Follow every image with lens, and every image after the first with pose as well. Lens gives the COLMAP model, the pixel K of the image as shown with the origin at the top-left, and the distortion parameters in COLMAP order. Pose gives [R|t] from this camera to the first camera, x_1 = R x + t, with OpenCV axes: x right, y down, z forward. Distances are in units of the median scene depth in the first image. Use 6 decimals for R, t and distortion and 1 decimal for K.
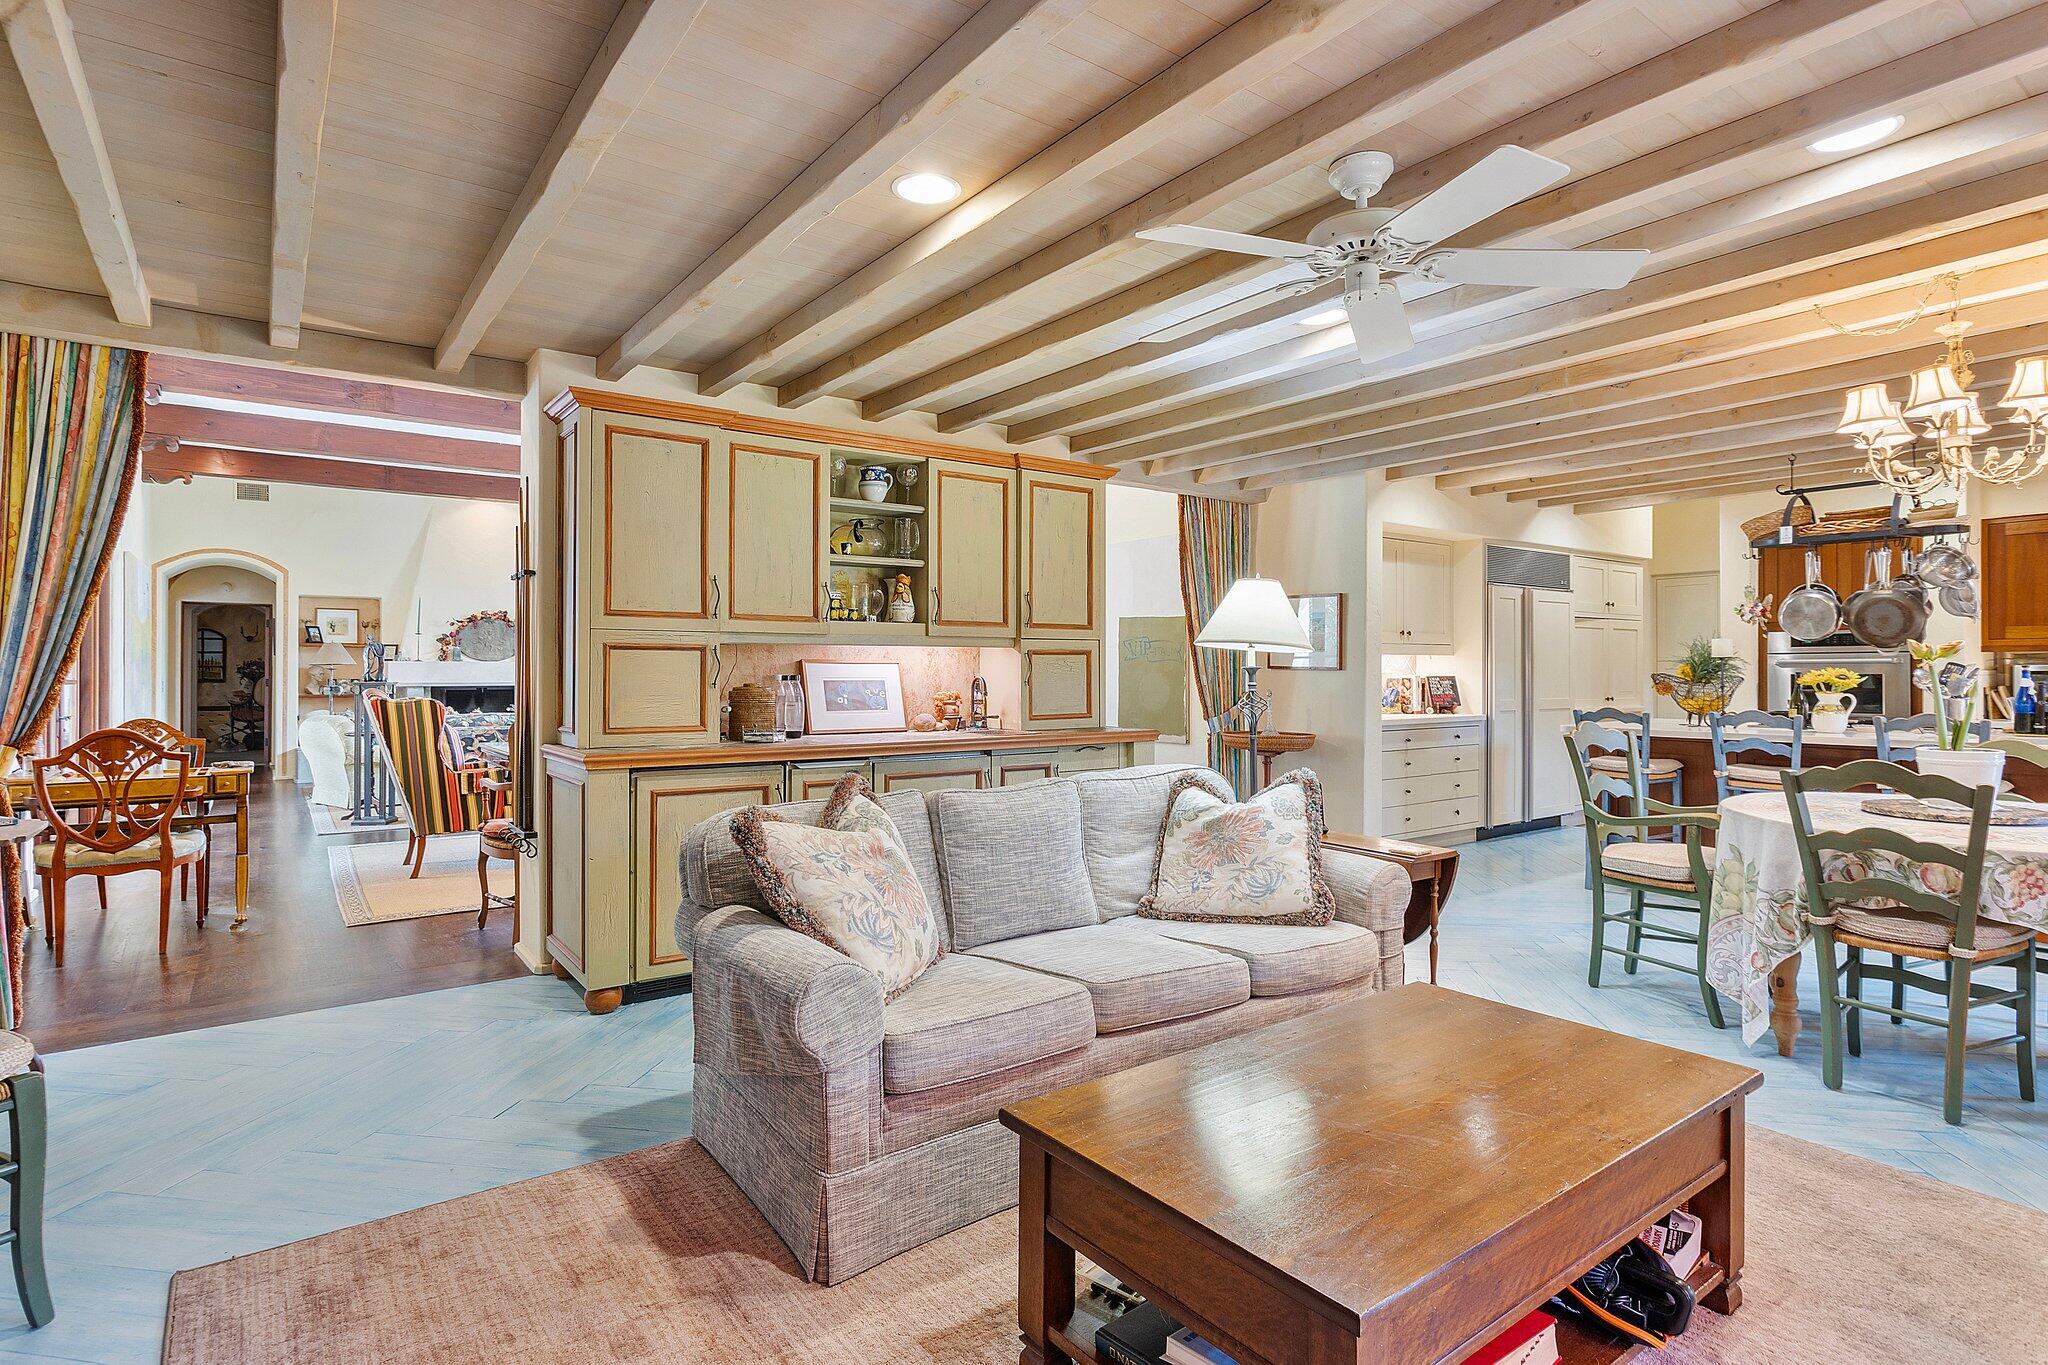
lens RADIAL K [[1028.4, 0, 1018.3], [0, 1028.4, 667.1], [0, 0, 1]] dist [-0.001832, -0.000182]
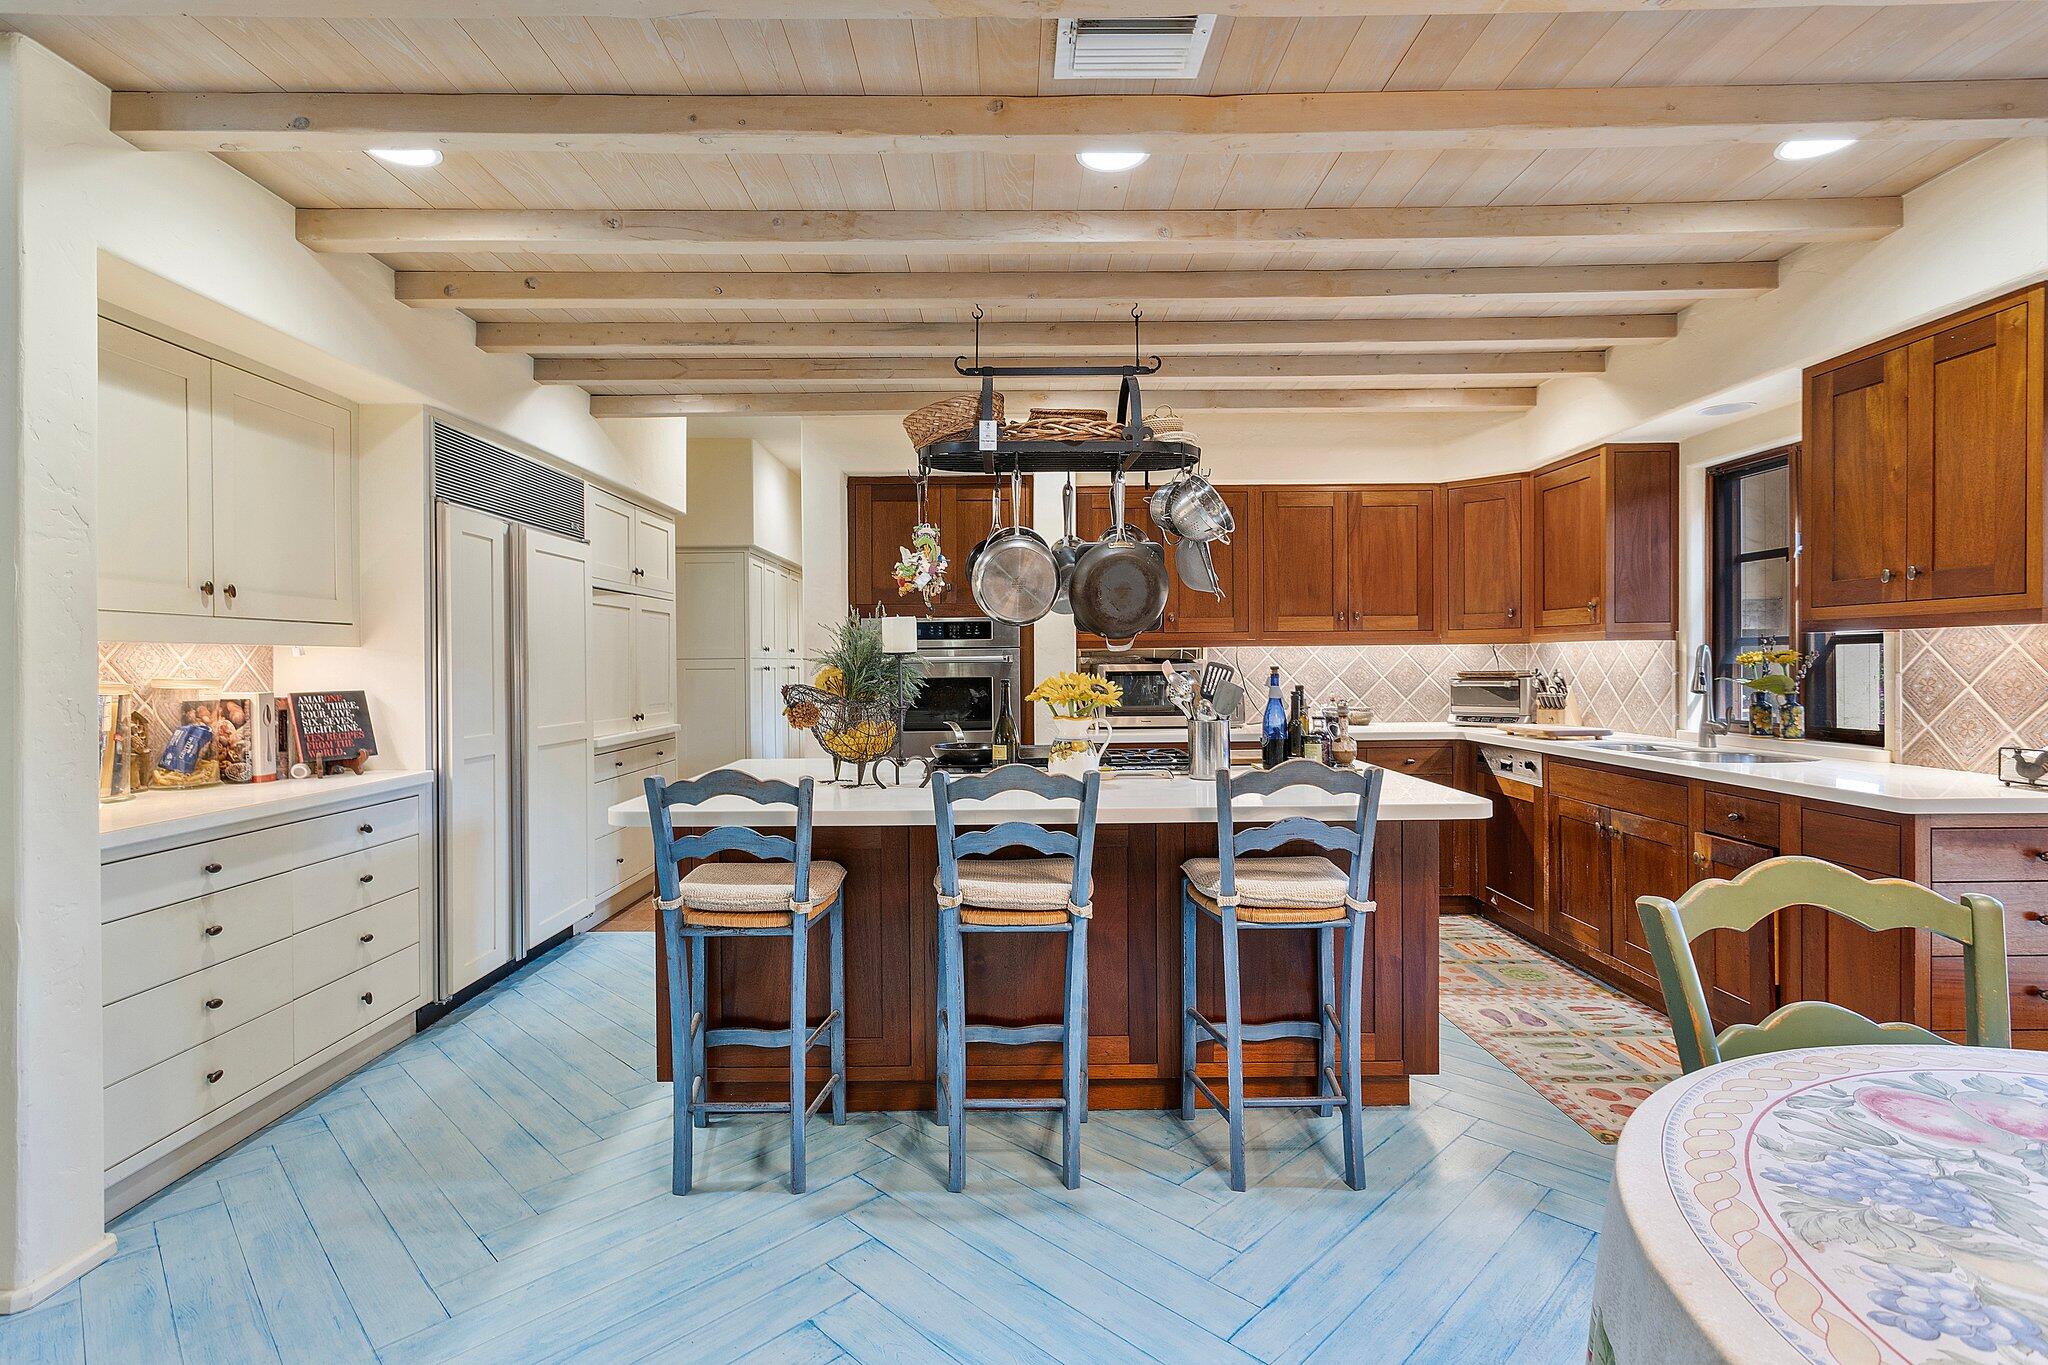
lens RADIAL K [[984.1, 0, 1006.9], [0, 984.1, 667.4], [0, 0, 1]] dist [0.002904, 0.000227]
pose [[0.588079, -0.006979, 0.808773, 0.238184], [0.003955, 0.999976, 0.005753, -0.003582], [-0.808794, -0.000184, 0.588092, 0.507757]]
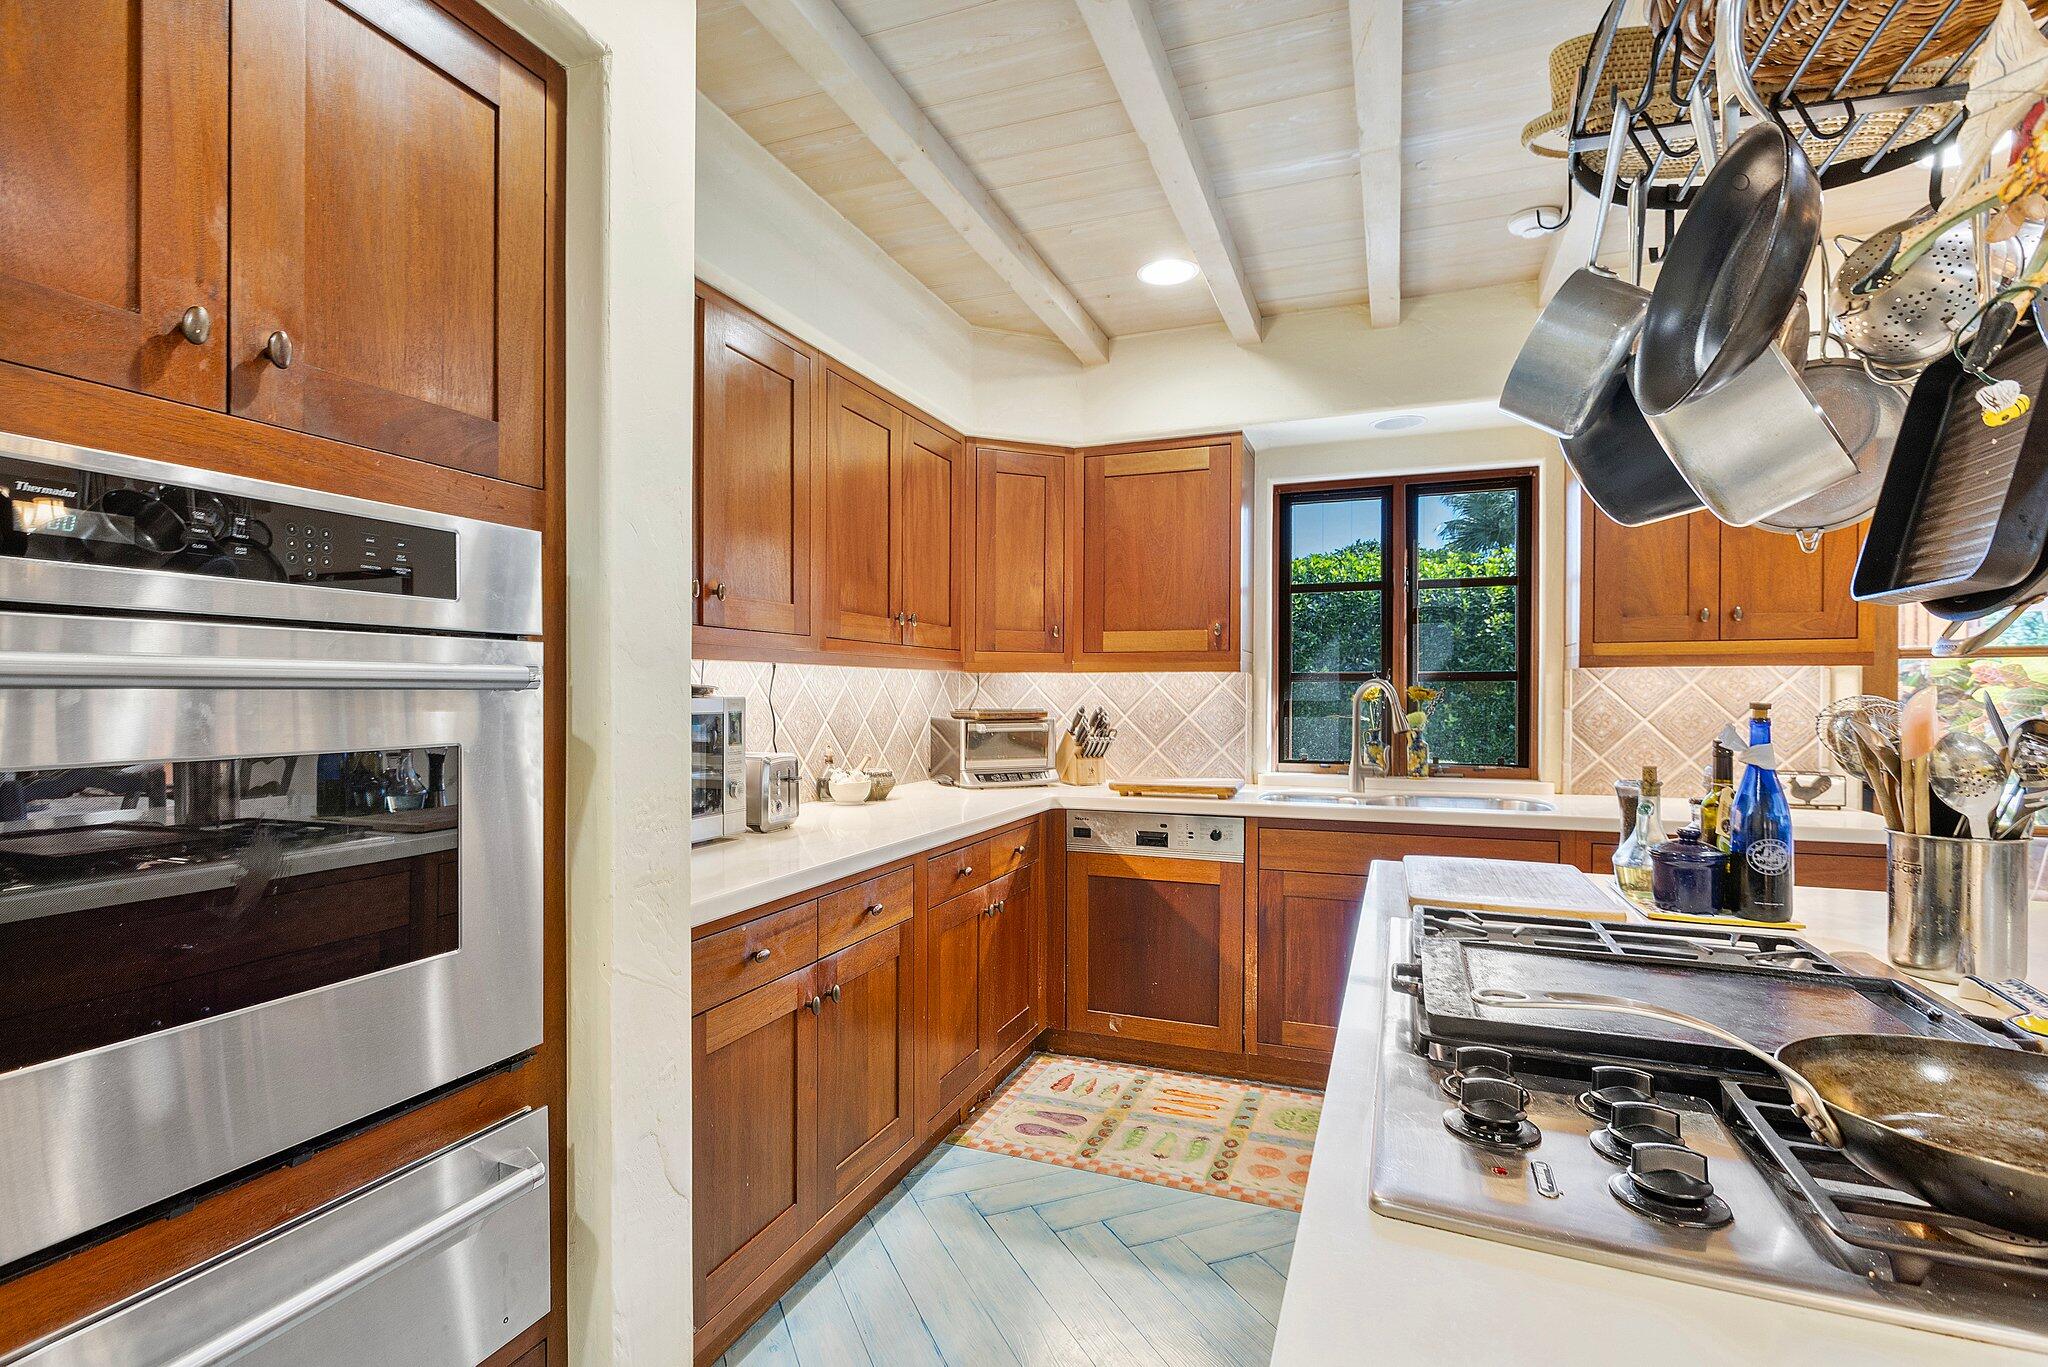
lens RADIAL K [[984.1, 0, 1016.4], [0, 984.1, 704.8], [0, 0, 1]] dist [0.002904, 0.000227]
pose [[-0.532186, -0.006399, 0.846603, 0.573991], [-0.000929, 0.999975, 0.006975, -0.001896], [-0.846627, 0.002925, -0.532179, 0.913738]]
